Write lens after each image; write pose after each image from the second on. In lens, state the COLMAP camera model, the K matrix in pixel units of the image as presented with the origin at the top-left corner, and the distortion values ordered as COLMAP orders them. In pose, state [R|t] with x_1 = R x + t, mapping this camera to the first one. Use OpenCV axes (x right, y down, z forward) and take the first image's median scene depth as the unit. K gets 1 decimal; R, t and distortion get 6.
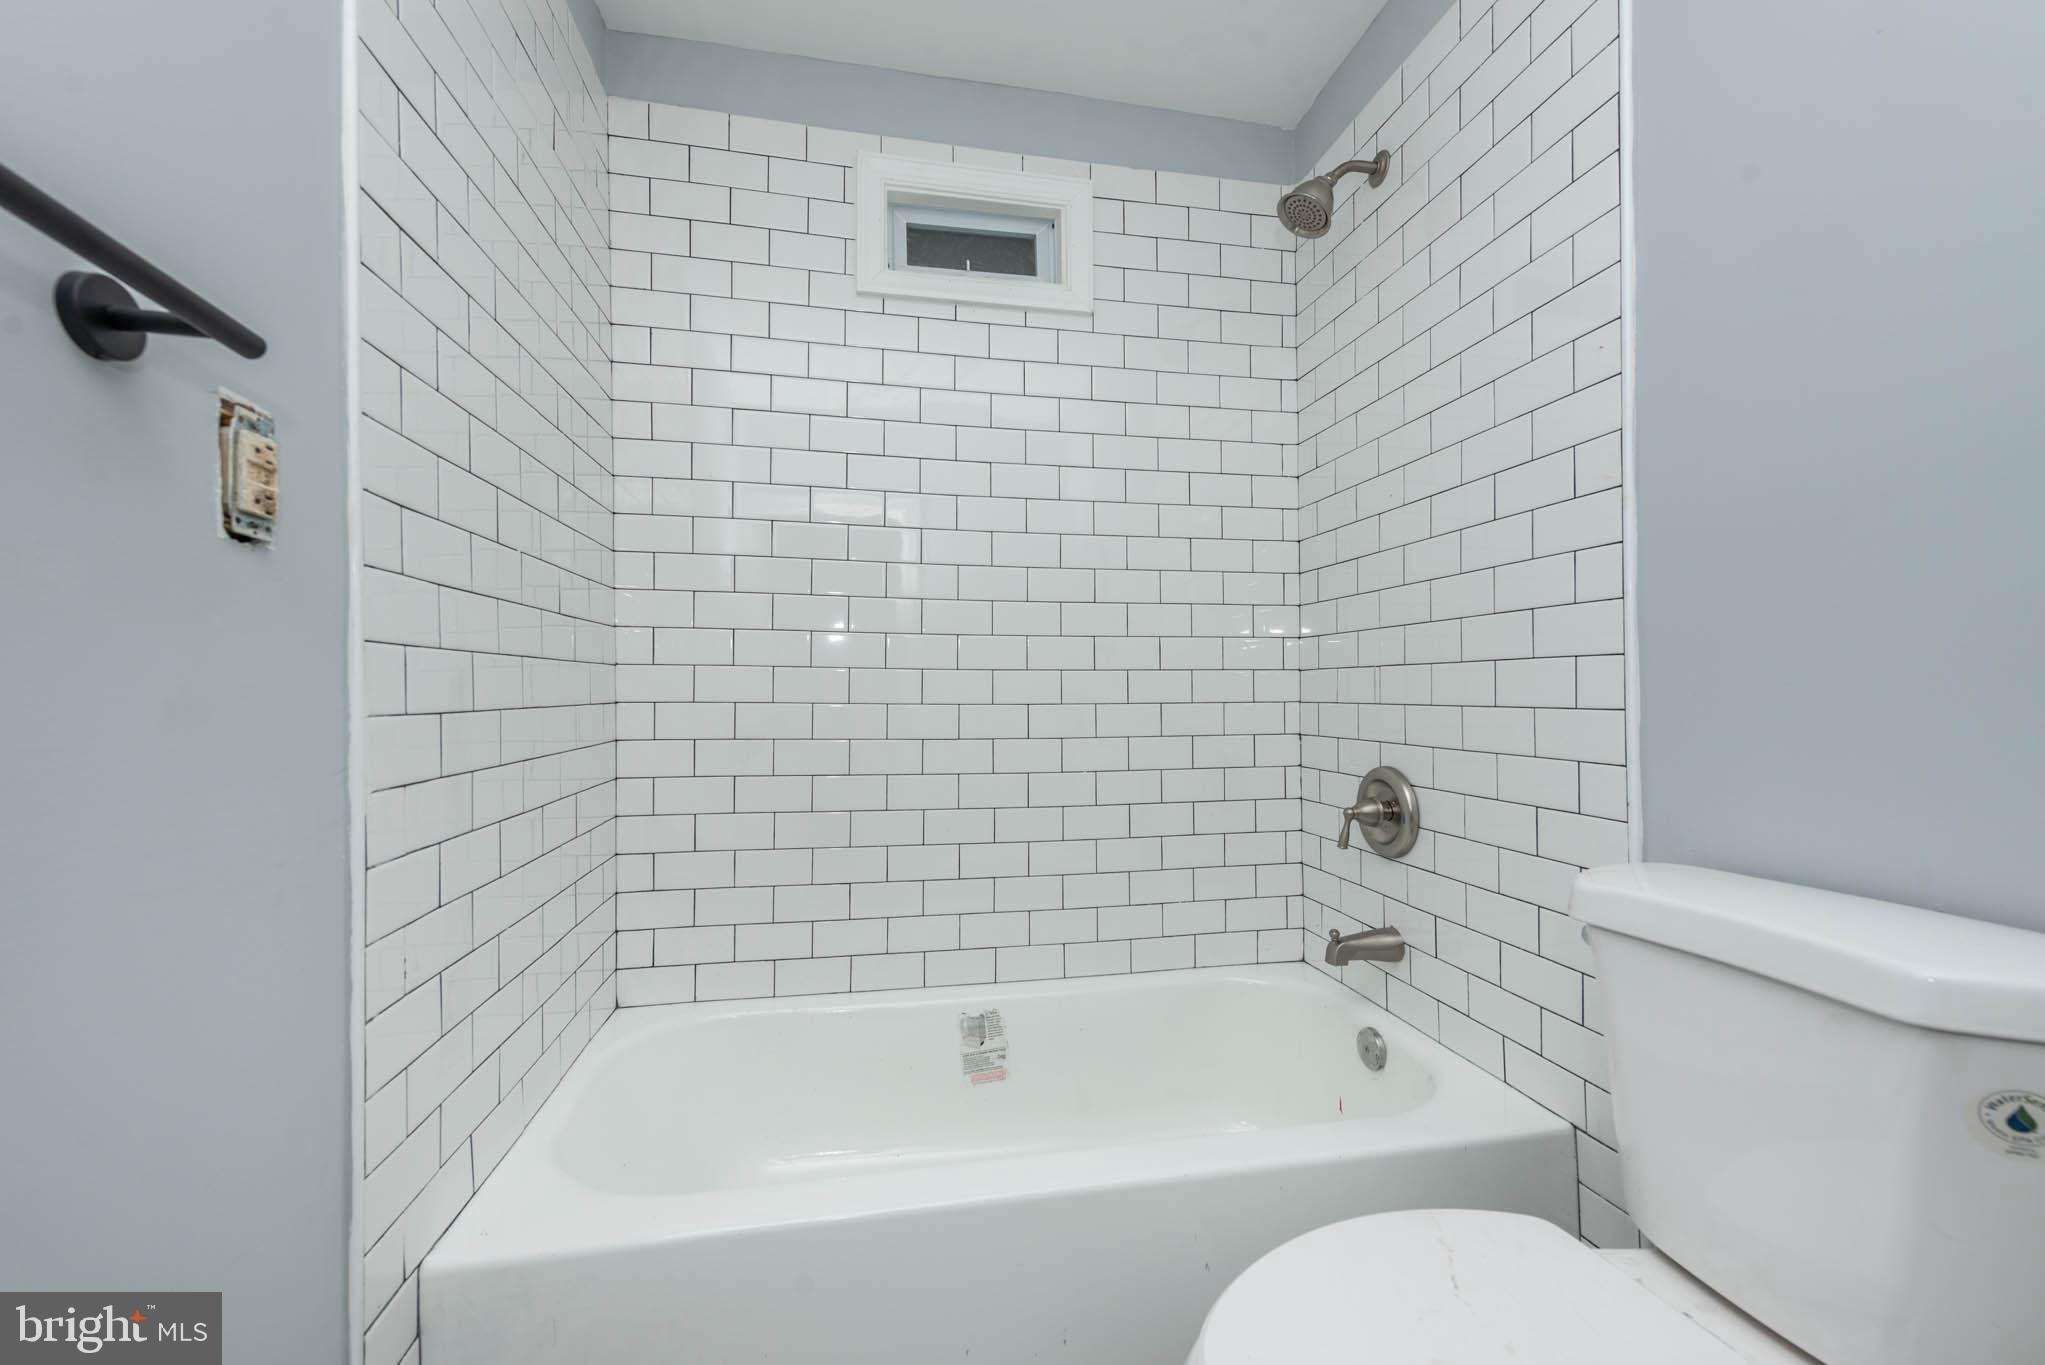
lens RADIAL K [[824.0, 0, 1021.9], [0, 824.0, 703.2], [0, 0, 1]] dist [0.015174, -0.003797]
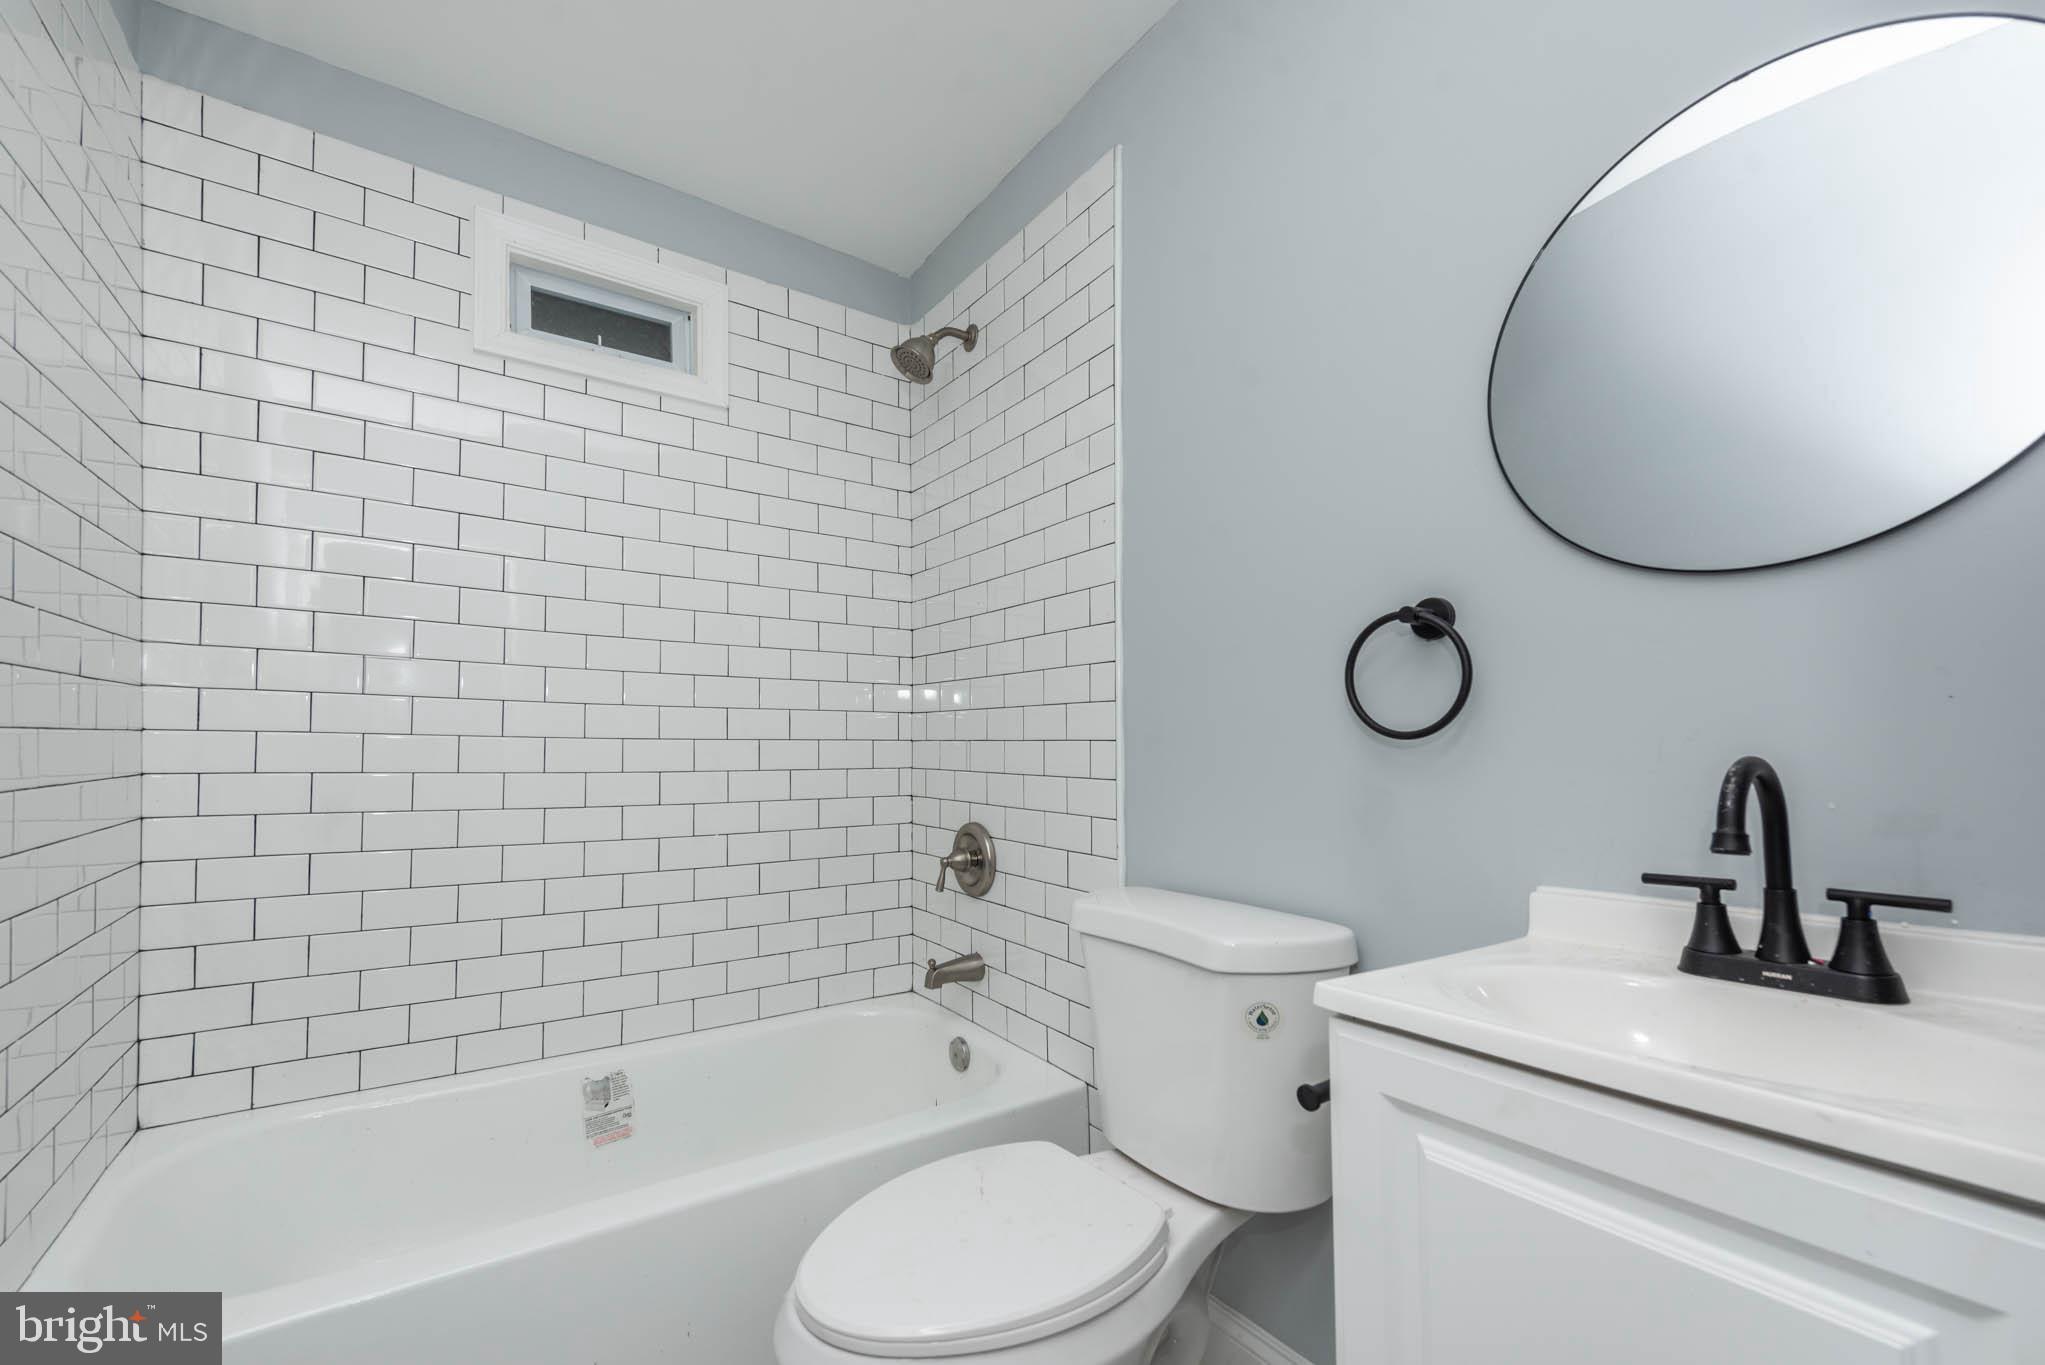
lens RADIAL K [[824.0, 0, 991.2], [0, 824.0, 738.5], [0, 0, 1]] dist [0.015174, -0.003797]
pose [[0.923524, 0.011090, 0.383379, -0.006793], [-0.002031, 0.999709, -0.024028, -0.018485], [-0.383534, 0.021412, 0.923278, -0.141513]]
